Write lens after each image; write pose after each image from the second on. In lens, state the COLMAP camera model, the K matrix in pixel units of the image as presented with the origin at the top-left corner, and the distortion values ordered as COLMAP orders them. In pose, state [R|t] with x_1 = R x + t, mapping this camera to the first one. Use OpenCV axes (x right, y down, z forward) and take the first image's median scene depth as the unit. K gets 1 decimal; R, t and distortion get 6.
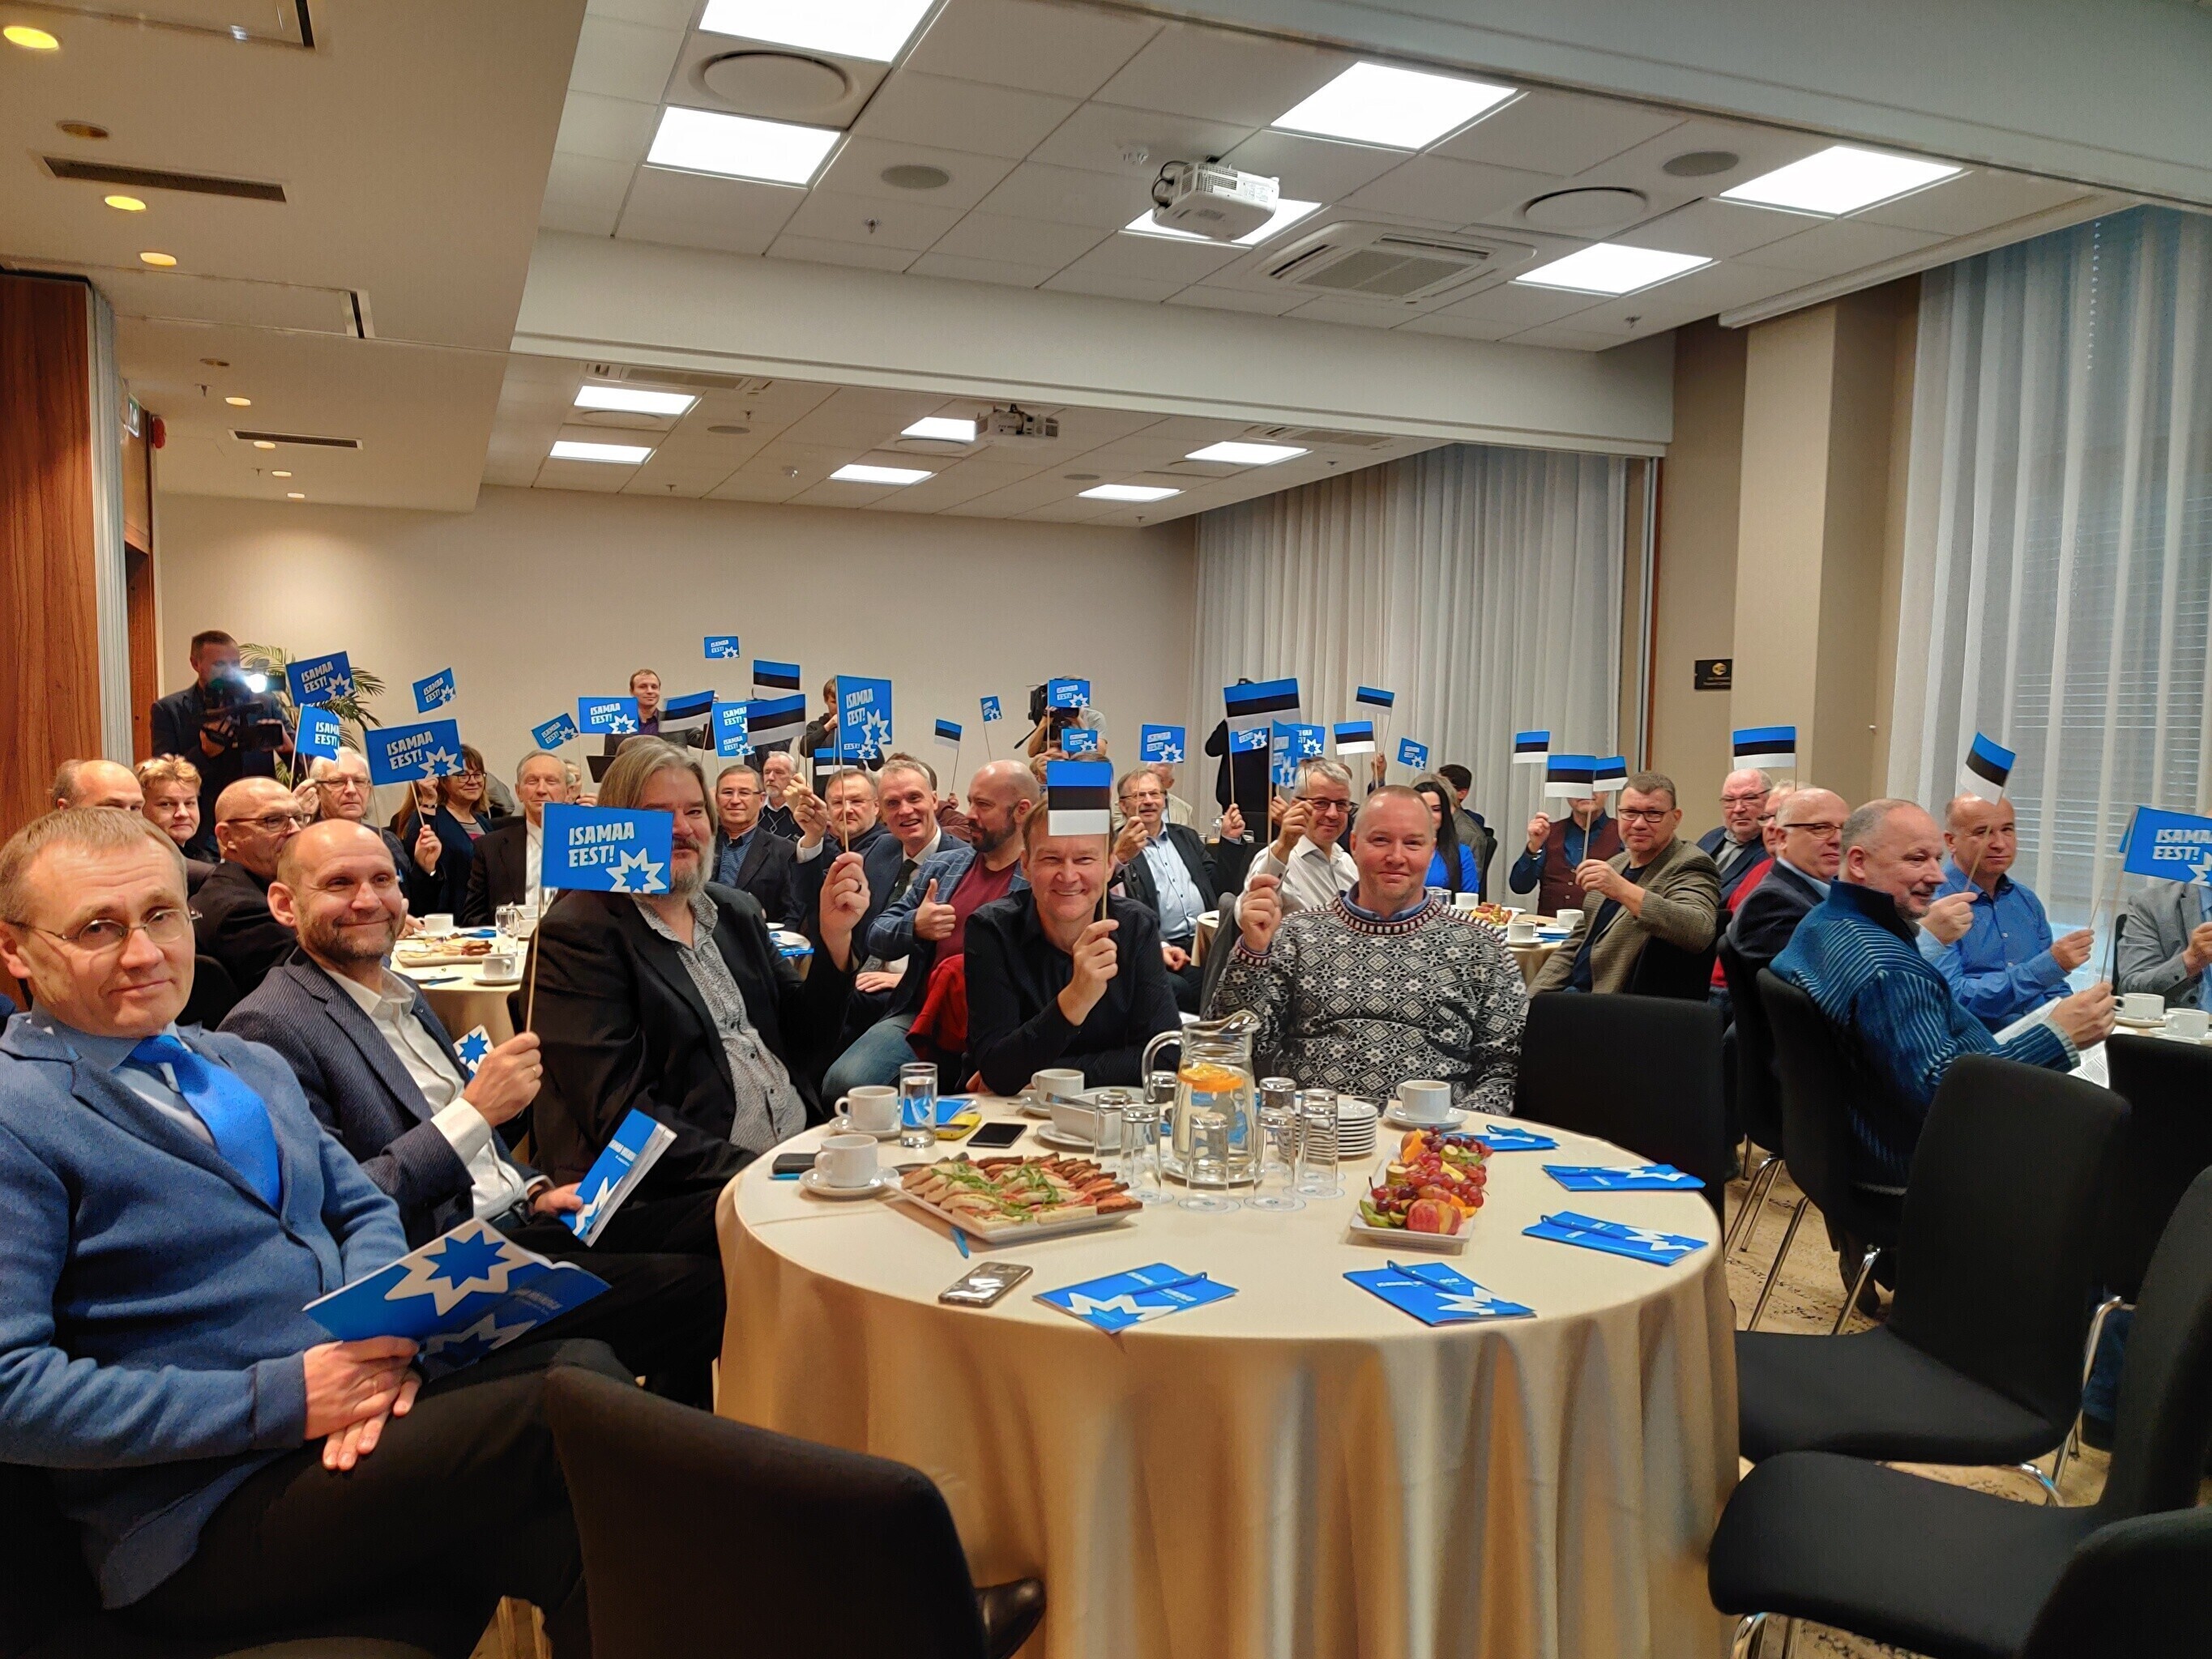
lens RADIAL K [[1693.5, 0, 1103.0], [0, 1693.5, 833.4], [0, 0, 1]] dist [0.033359, -0.007030]
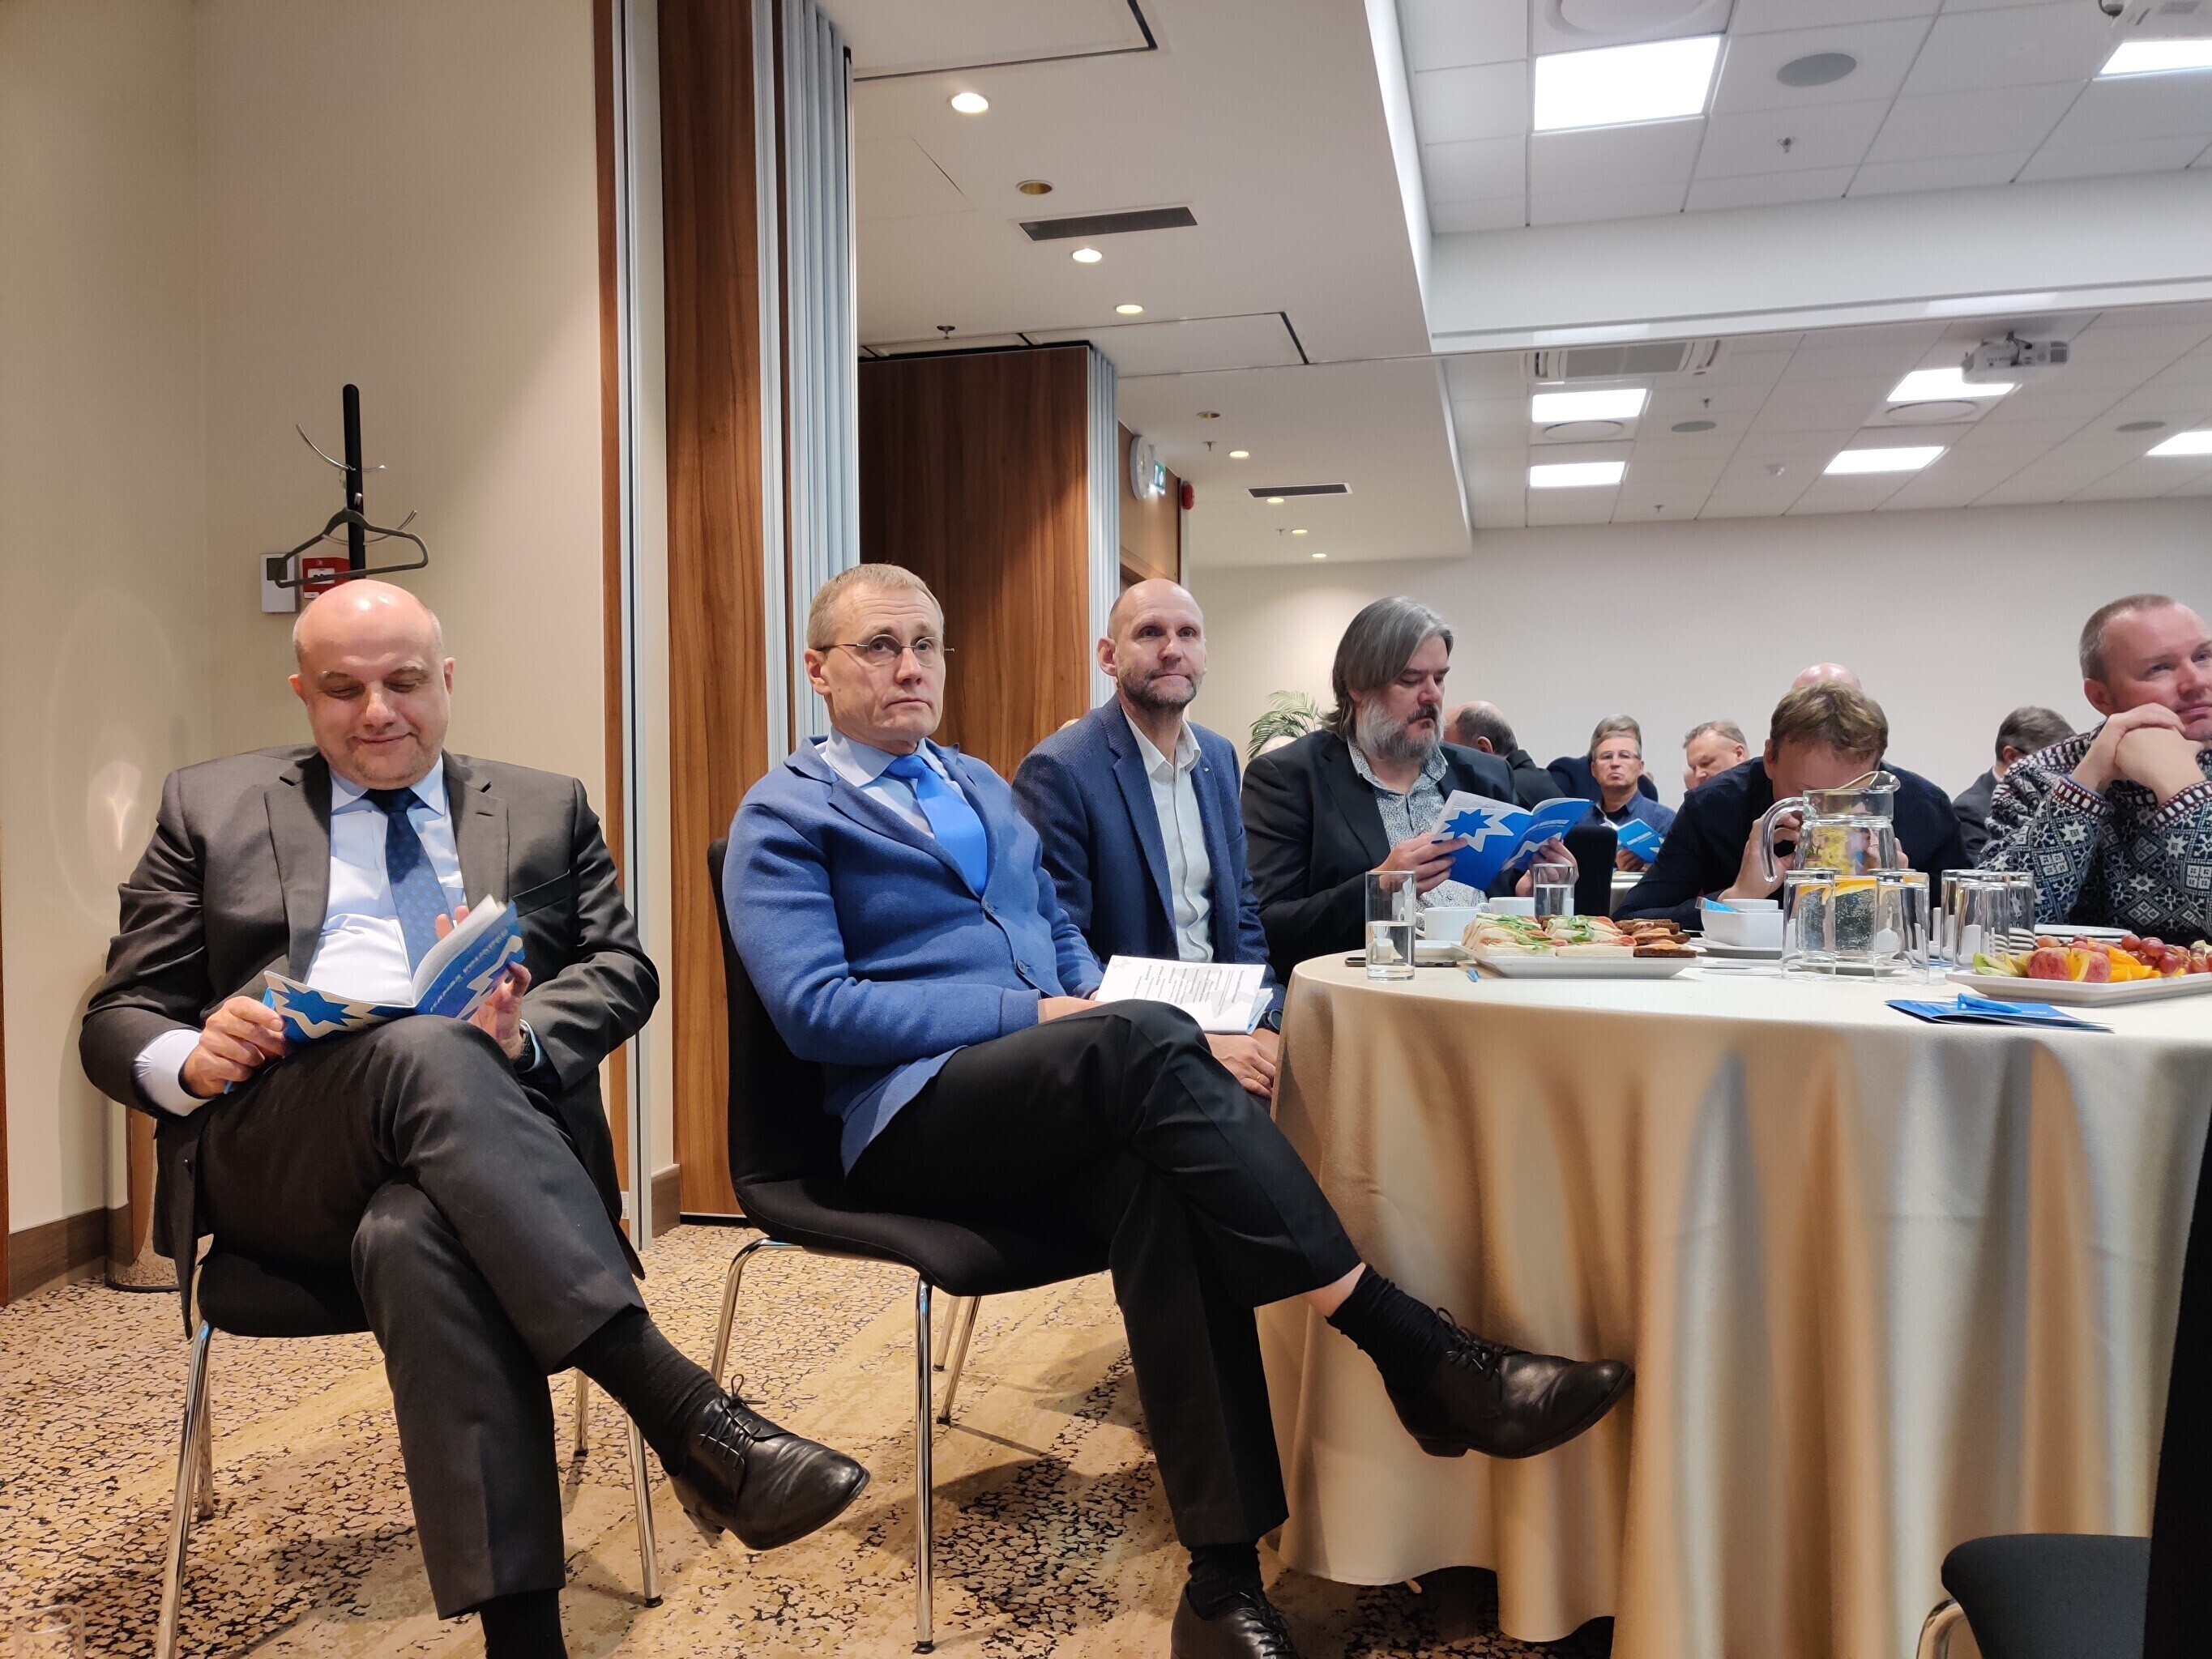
lens RADIAL K [[1693.5, 0, 1099.6], [0, 1693.5, 832.2], [0, 0, 1]] dist [0.033359, -0.007030]
pose [[0.815143, -0.007303, -0.579214, 0.105565], [-0.024768, 0.998567, -0.047448, 0.078429], [0.578730, 0.053023, 0.813793, 0.044700]]
